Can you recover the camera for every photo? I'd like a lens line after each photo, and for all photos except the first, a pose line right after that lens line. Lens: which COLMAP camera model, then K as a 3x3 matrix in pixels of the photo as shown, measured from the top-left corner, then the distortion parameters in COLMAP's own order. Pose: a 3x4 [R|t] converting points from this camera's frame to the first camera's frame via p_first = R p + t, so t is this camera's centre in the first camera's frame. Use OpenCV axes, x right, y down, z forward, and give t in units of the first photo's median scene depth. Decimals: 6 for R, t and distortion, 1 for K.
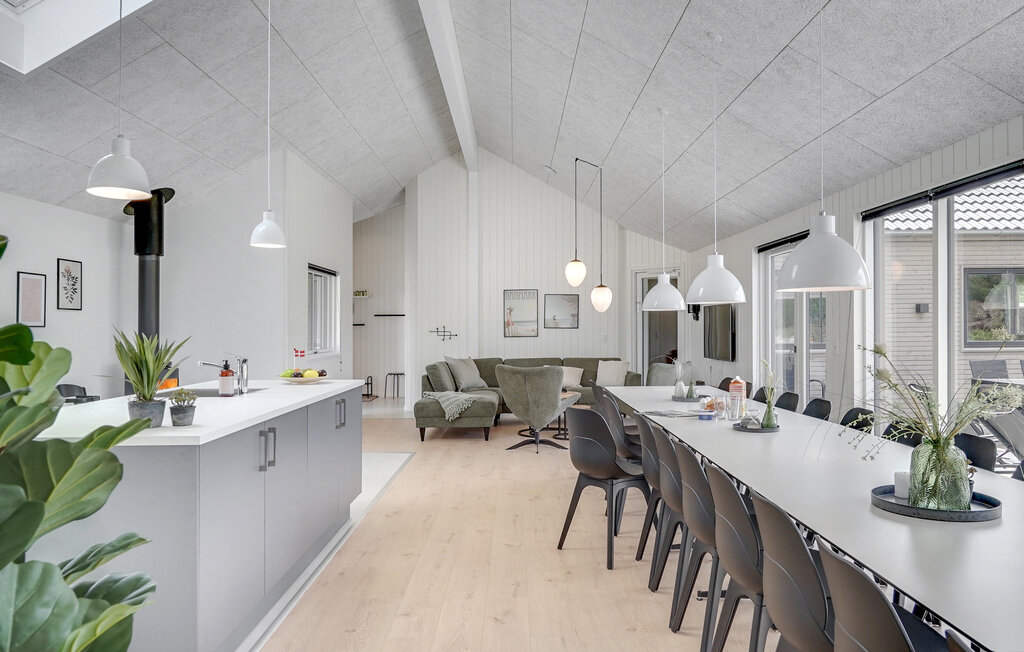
lens RADIAL K [[765.0, 0, 512.0], [0, 765.0, 326.0], [0, 0, 1]] dist [0.001350, -0.000052]
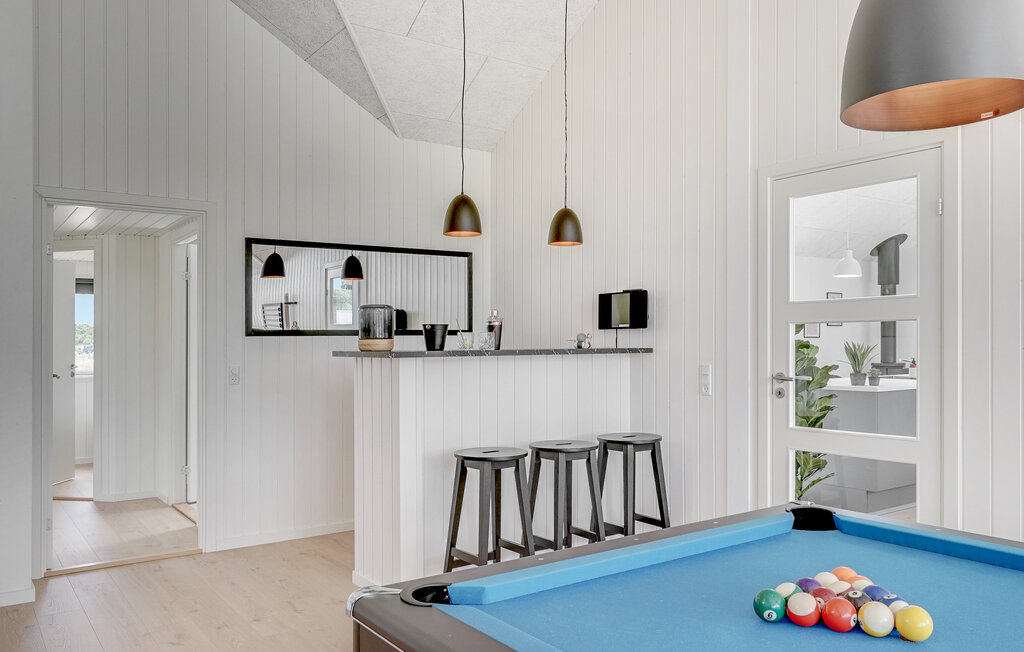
lens RADIAL K [[764.8, 0, 509.7], [0, 764.8, 371.8], [0, 0, 1]] dist [-0.000496, -0.002667]
pose [[0.595064, 0.024214, -0.803313, 0.230807], [0.013472, 0.999105, 0.040095, -0.002049], [0.803565, -0.034682, 0.594206, -0.368980]]
